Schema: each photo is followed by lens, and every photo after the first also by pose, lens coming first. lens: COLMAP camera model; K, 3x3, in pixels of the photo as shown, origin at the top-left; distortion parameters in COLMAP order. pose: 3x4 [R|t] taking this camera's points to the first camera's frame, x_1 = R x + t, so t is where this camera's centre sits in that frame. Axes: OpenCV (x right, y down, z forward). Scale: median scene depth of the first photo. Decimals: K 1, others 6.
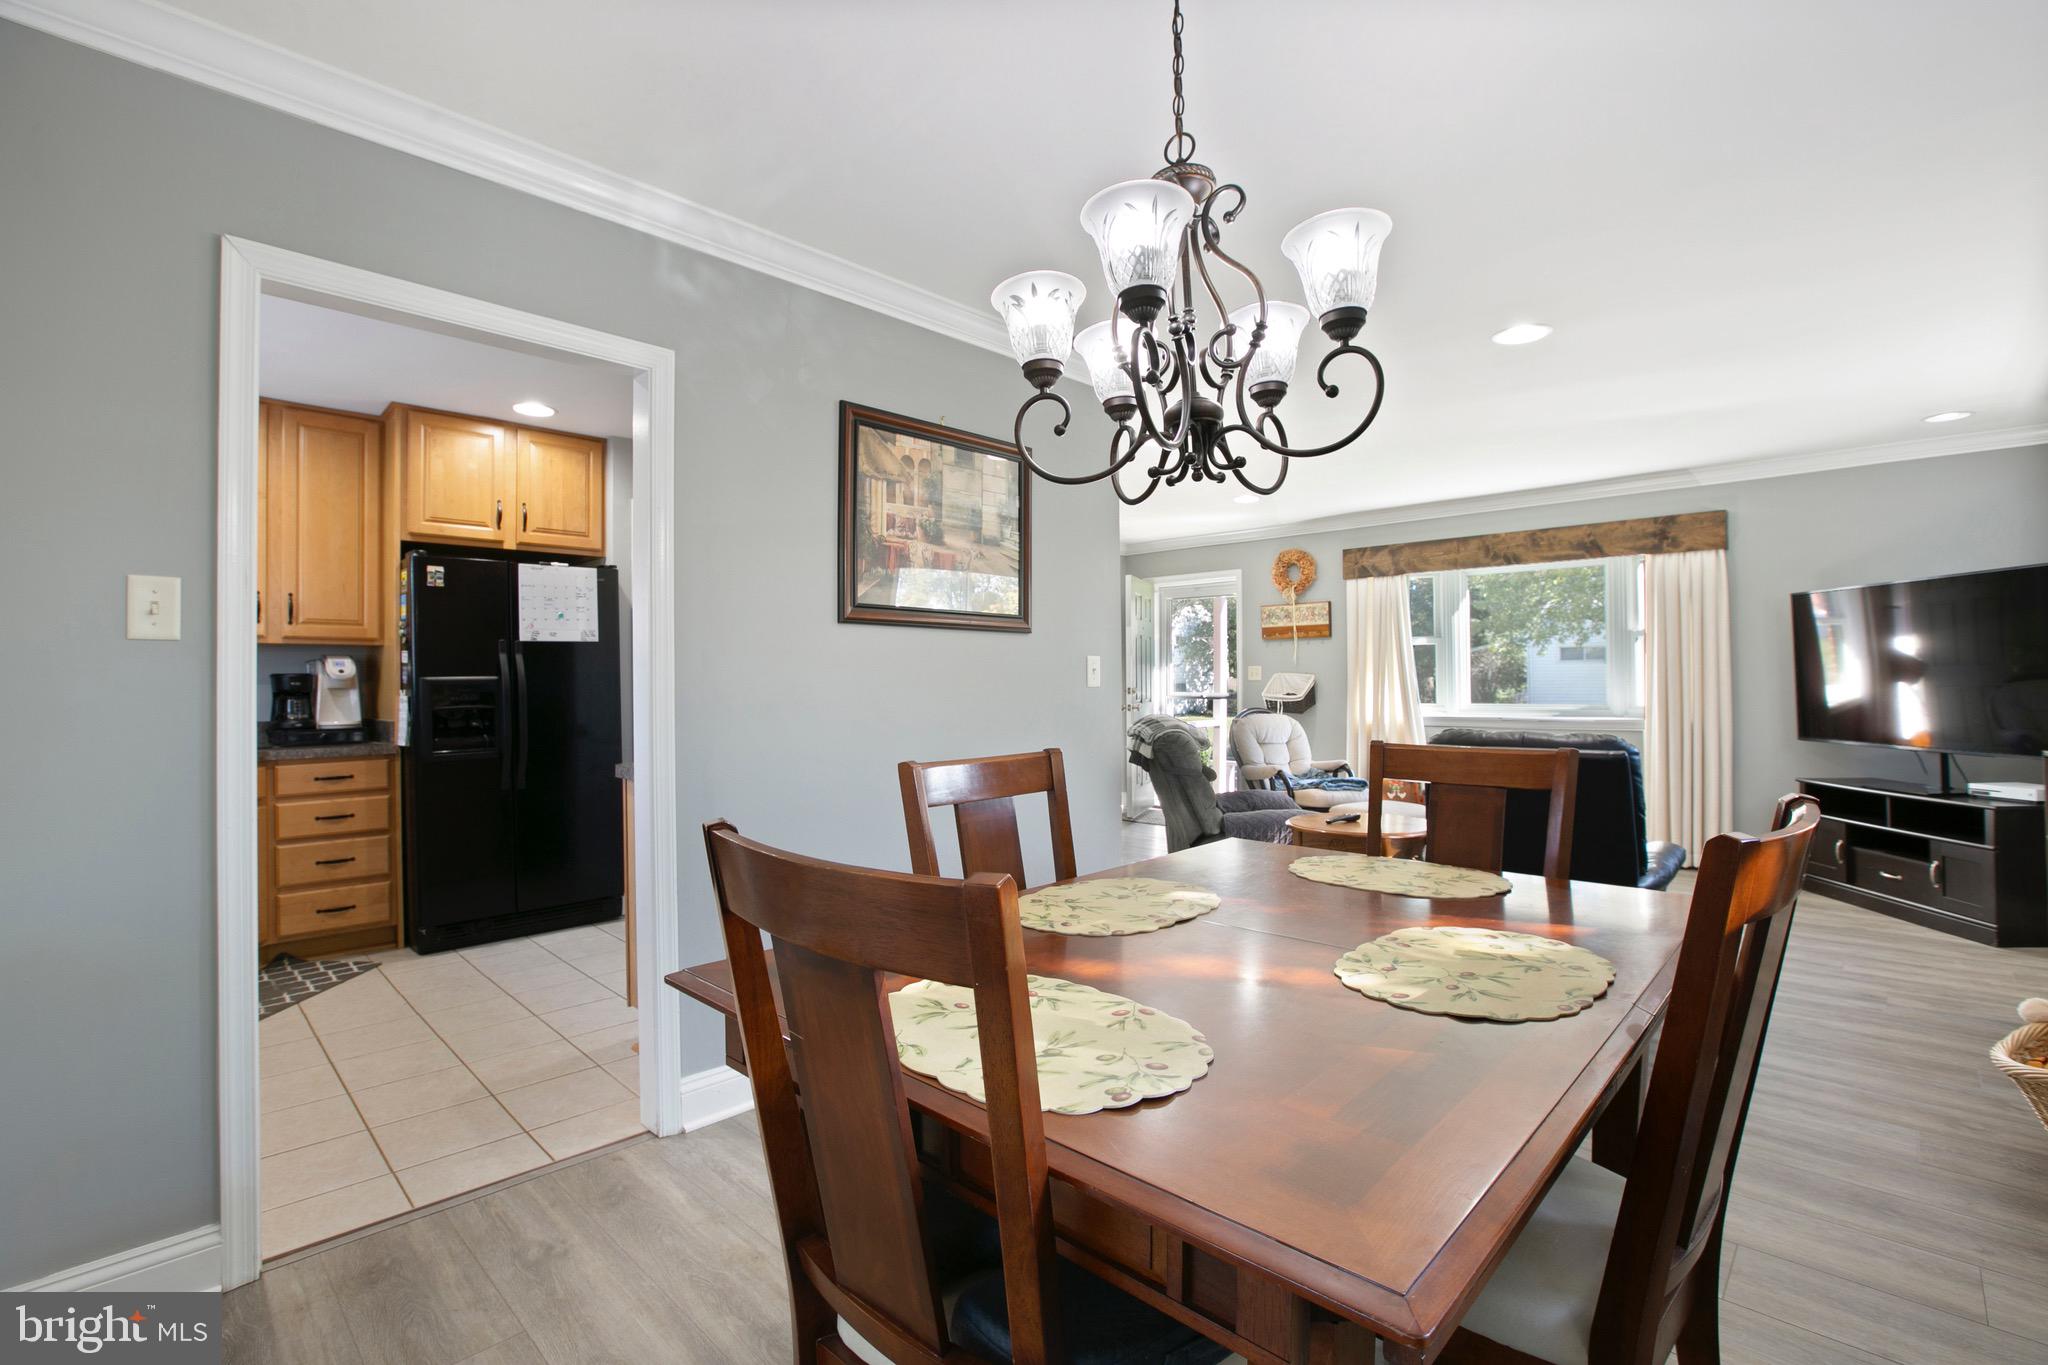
lens RADIAL K [[940.8, 0, 986.1], [0, 940.8, 697.9], [0, 0, 1]] dist [-0.028728, 0.018186]
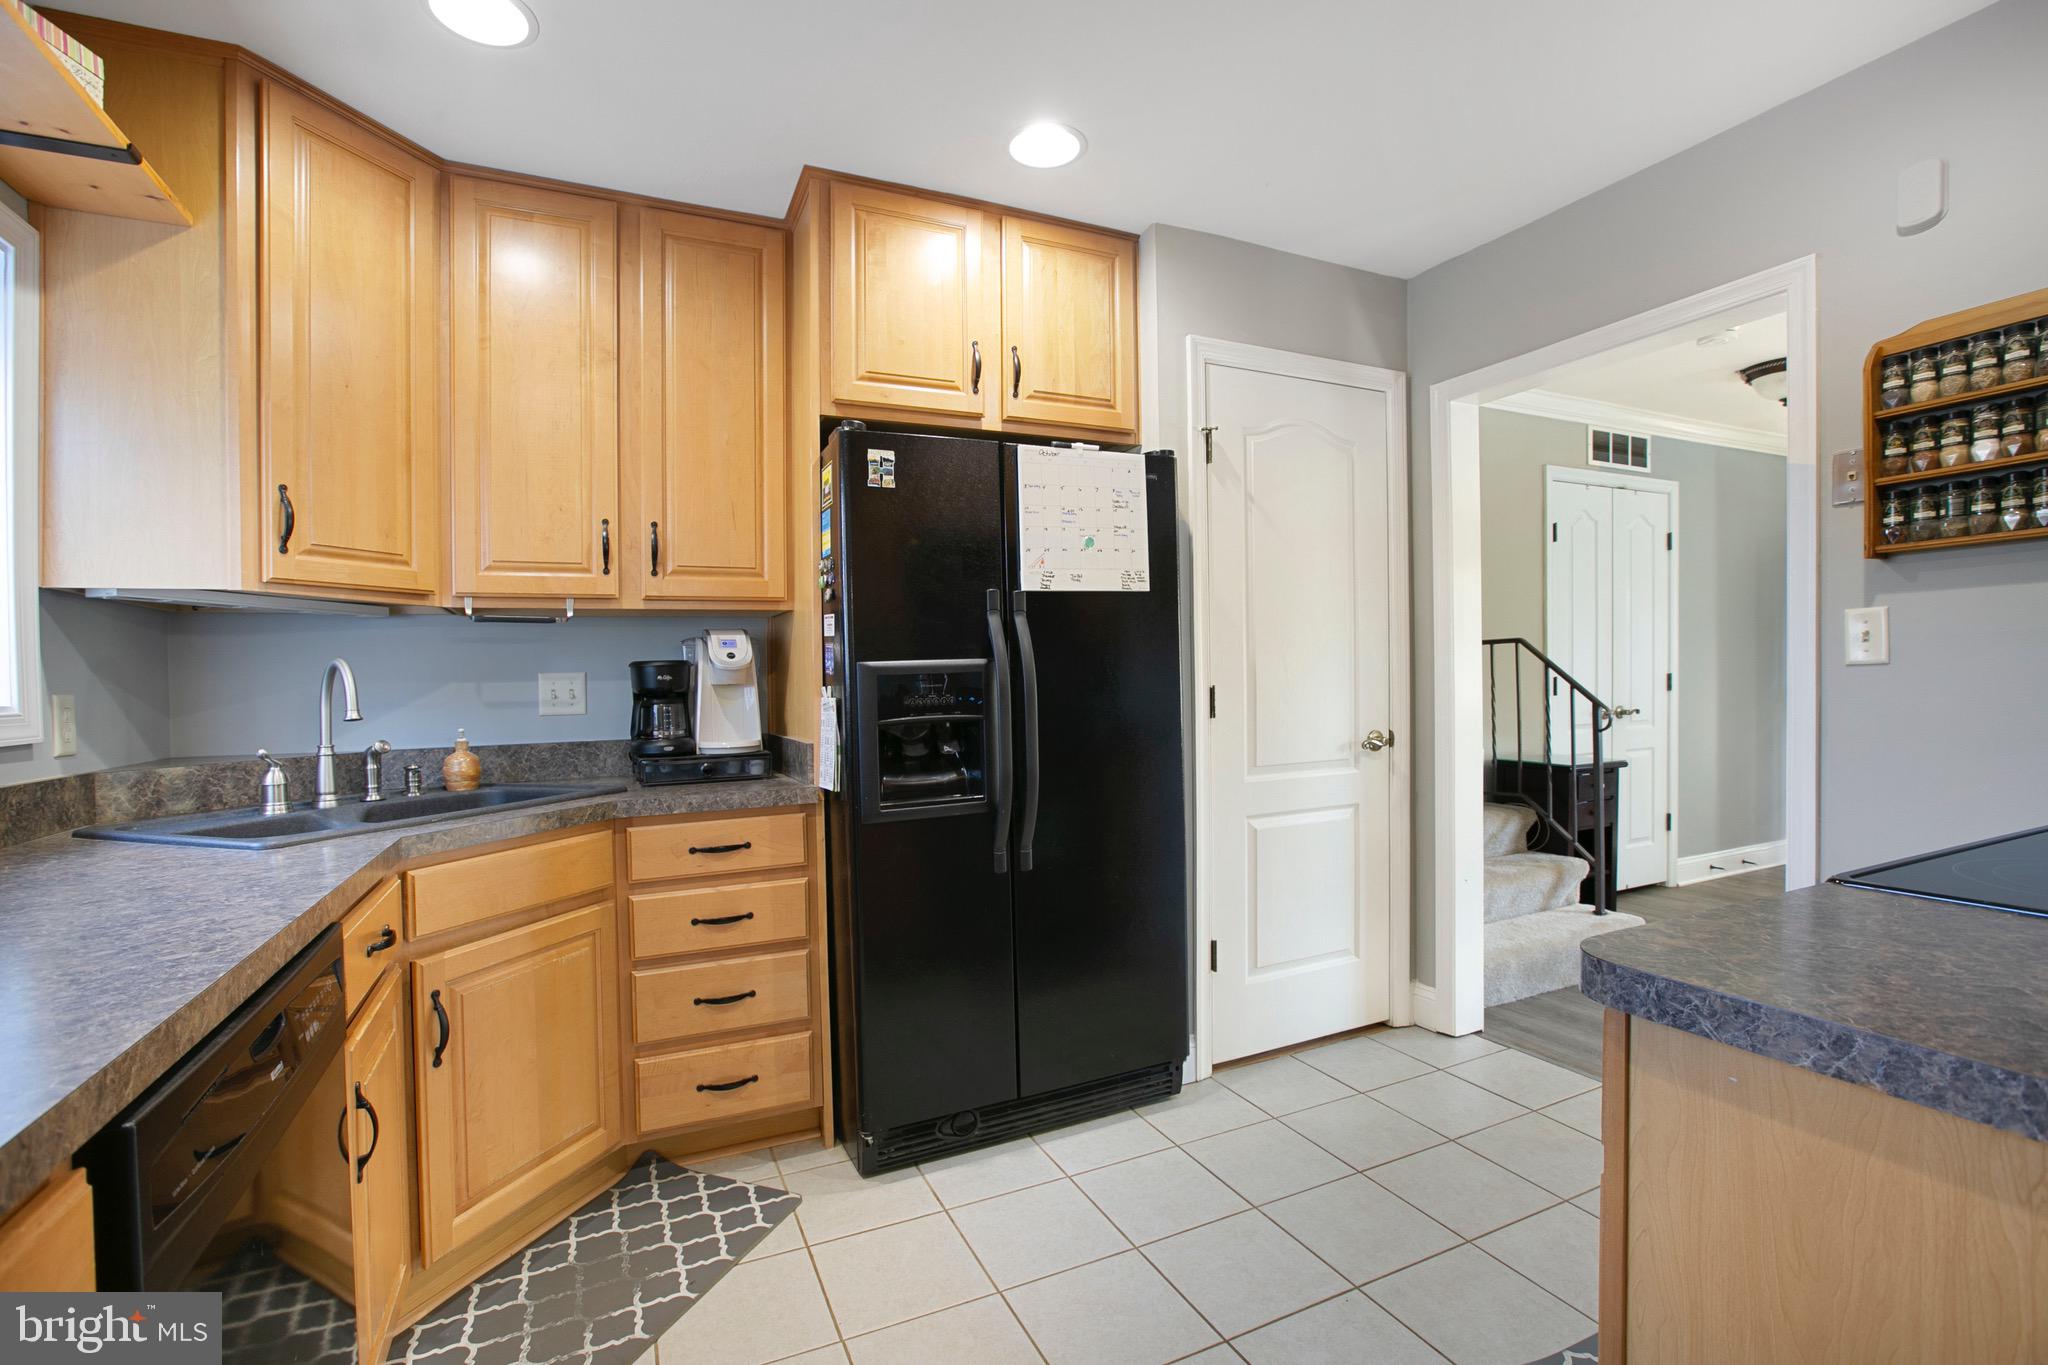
lens RADIAL K [[919.3, 0, 1019.2], [0, 919.3, 703.9], [0, 0, 1]] dist [-0.042654, 0.016609]
pose [[0.949505, -0.002808, -0.313739, -0.342325], [0.008395, 0.999829, 0.016458, -0.006235], [0.313639, -0.018261, 0.949367, 0.513870]]
